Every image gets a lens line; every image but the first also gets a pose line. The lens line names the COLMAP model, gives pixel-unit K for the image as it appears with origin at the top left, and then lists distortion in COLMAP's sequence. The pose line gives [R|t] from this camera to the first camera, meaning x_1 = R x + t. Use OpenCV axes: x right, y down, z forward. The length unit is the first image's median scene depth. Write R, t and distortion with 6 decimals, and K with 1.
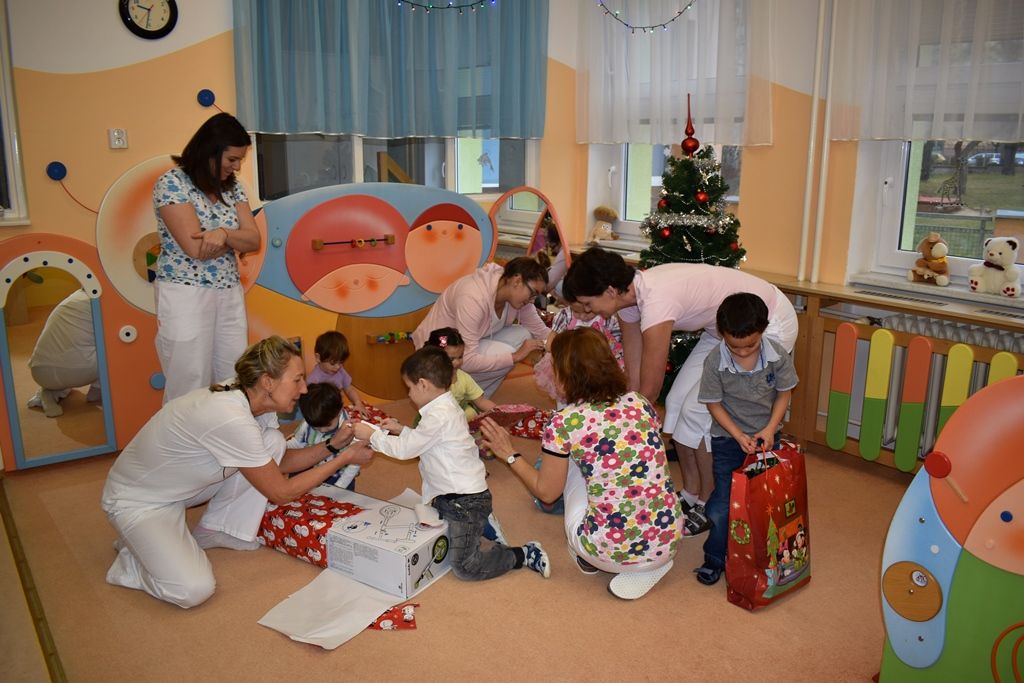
lens RADIAL K [[794.0, 0, 510.6], [0, 794.0, 344.5], [0, 0, 1]] dist [-0.092252, 0.012010]
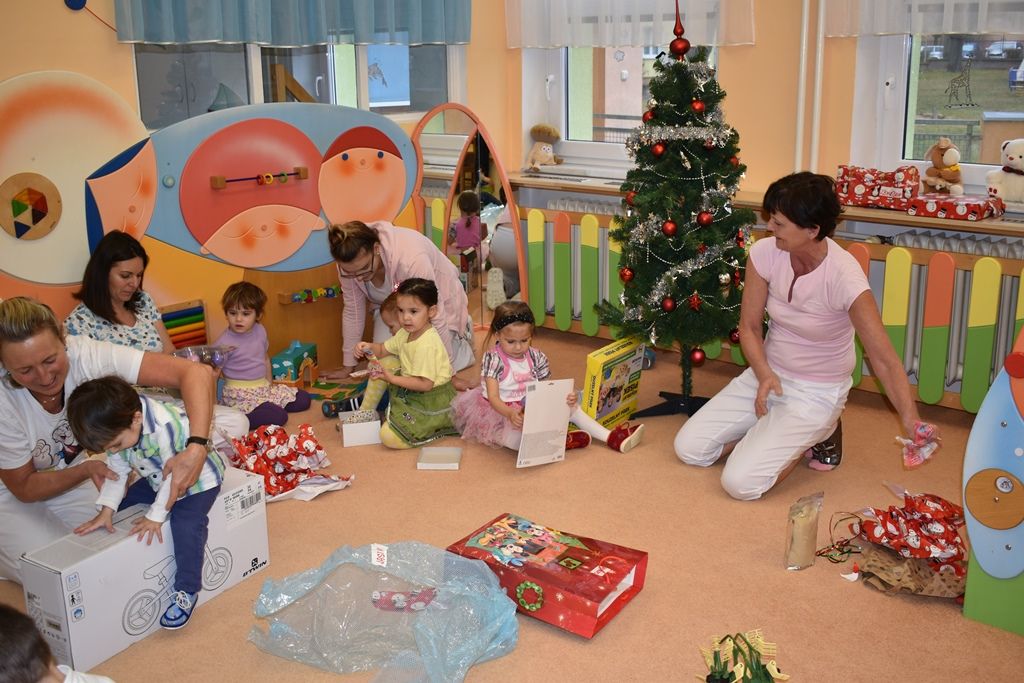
lens RADIAL K [[1046.7, 0, 508.2], [0, 1046.7, 340.9], [0, 0, 1]] dist [-0.068273, 0.000000]
pose [[0.984773, -0.065813, 0.160905, -0.154458], [0.061969, 0.997663, 0.028797, 0.024082], [-0.162424, -0.018387, 0.986550, -0.100503]]
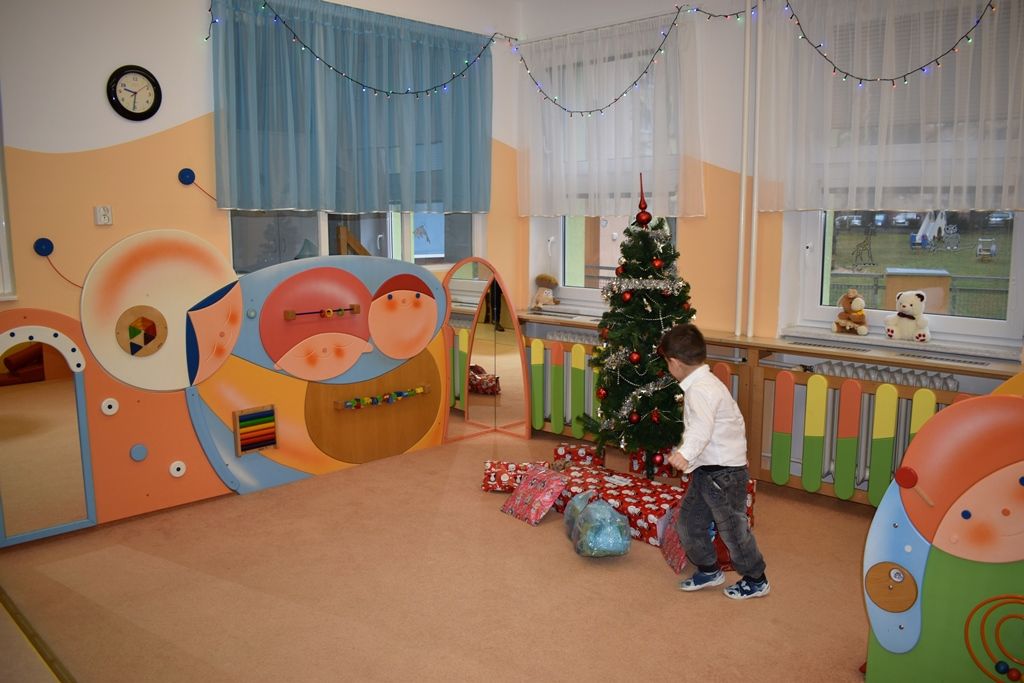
lens RADIAL K [[794.0, 0, 509.9], [0, 794.0, 345.3], [0, 0, 1]] dist [-0.092252, 0.012010]
pose [[0.990204, -0.030390, 0.136281, -0.114085], [0.041836, 0.995759, -0.081932, 0.011712], [-0.133213, 0.086831, 0.987276, -0.070184]]
